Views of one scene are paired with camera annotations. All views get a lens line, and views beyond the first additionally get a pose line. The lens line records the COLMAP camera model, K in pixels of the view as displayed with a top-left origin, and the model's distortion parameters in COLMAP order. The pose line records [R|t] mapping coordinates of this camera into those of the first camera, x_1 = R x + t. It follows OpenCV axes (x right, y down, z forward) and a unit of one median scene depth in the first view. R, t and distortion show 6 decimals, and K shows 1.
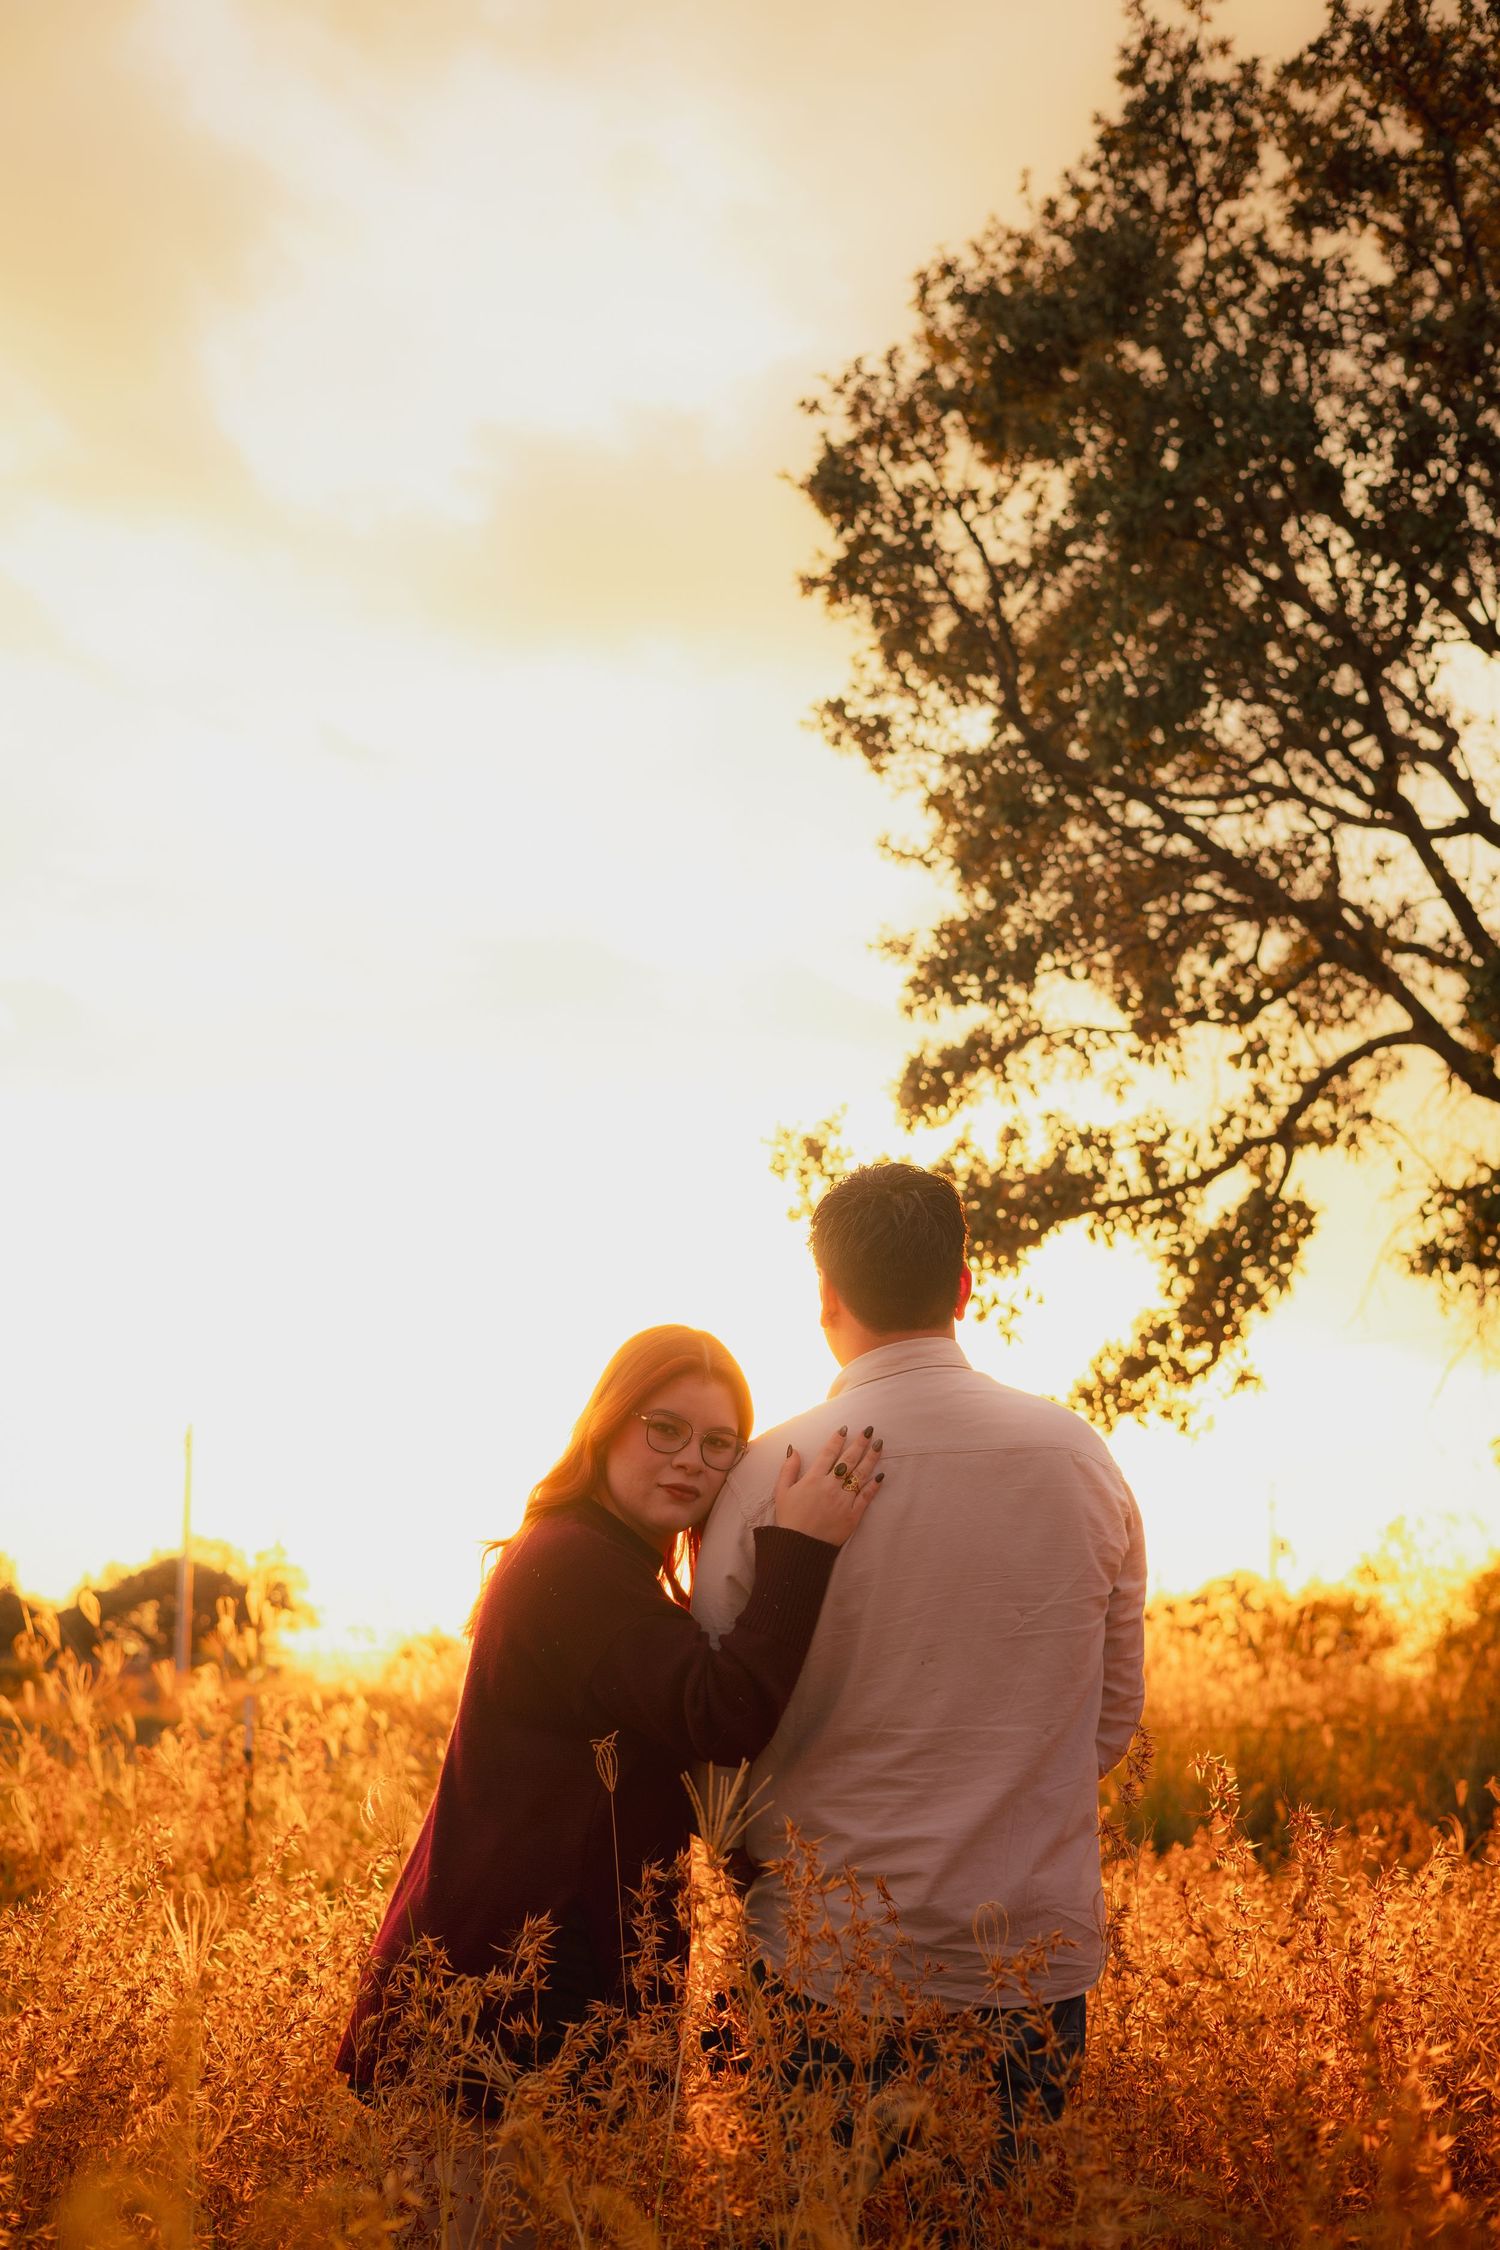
lens RADIAL K [[3241.9, 0, 750.0], [0, 3241.9, 1125.0], [0, 0, 1]] dist [0.014817, 0.064799]
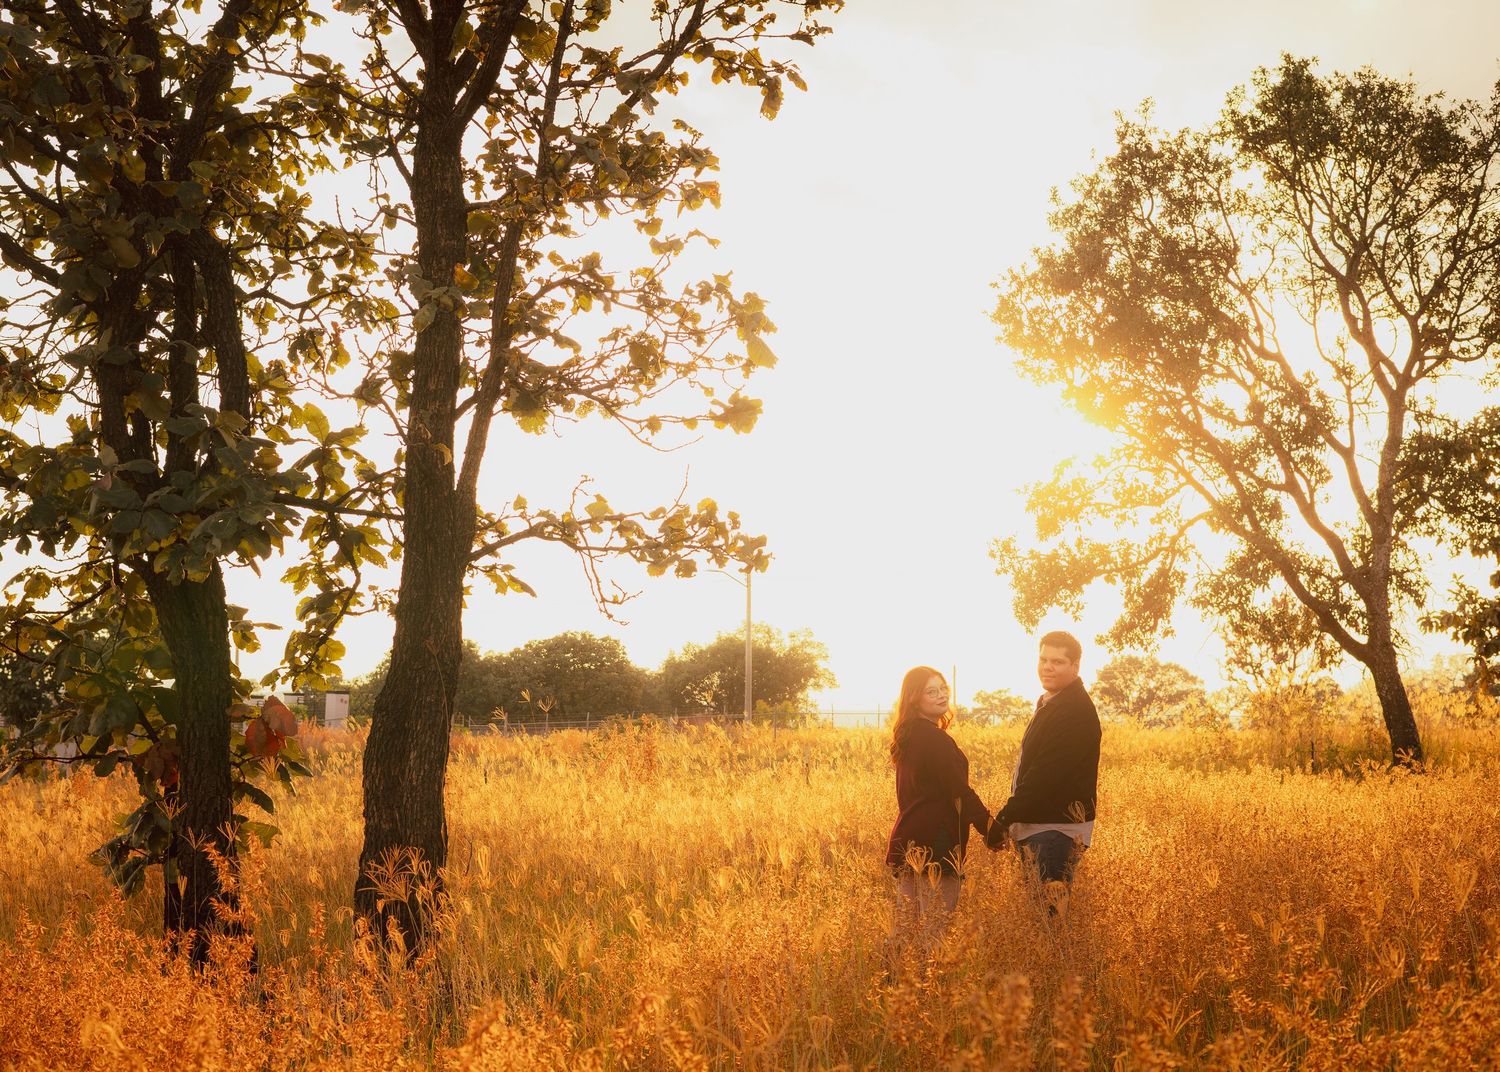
lens RADIAL K [[2664.3, 0, 674.8], [0, 2664.3, 541.0], [0, 0, 1]] dist [-0.010531, 0.140204]
pose [[0.981626, -0.009790, -0.190563, 0.173646], [0.028988, 0.994743, 0.098216, -0.225846], [0.188599, -0.101935, 0.976749, -1.228855]]
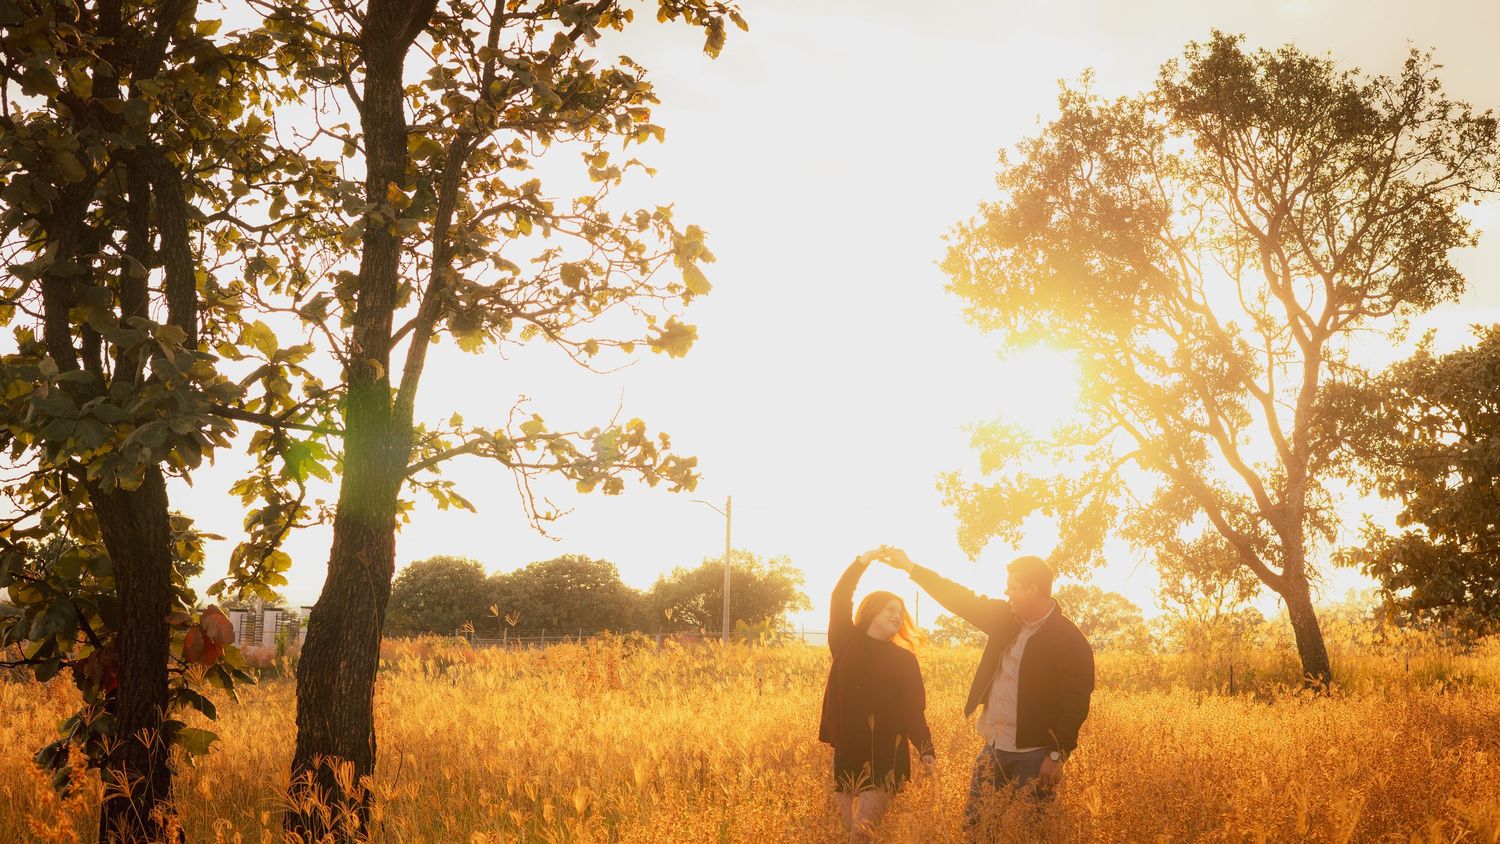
lens RADIAL K [[2398.7, 0, 750.0], [0, 2398.7, 422.0], [0, 0, 1]] dist [-0.005395, 0.082576]
pose [[0.987357, 0.004501, -0.158446, 0.183768], [0.007706, 0.997052, 0.076347, -0.212925], [0.158323, -0.076603, 0.984412, -1.155710]]
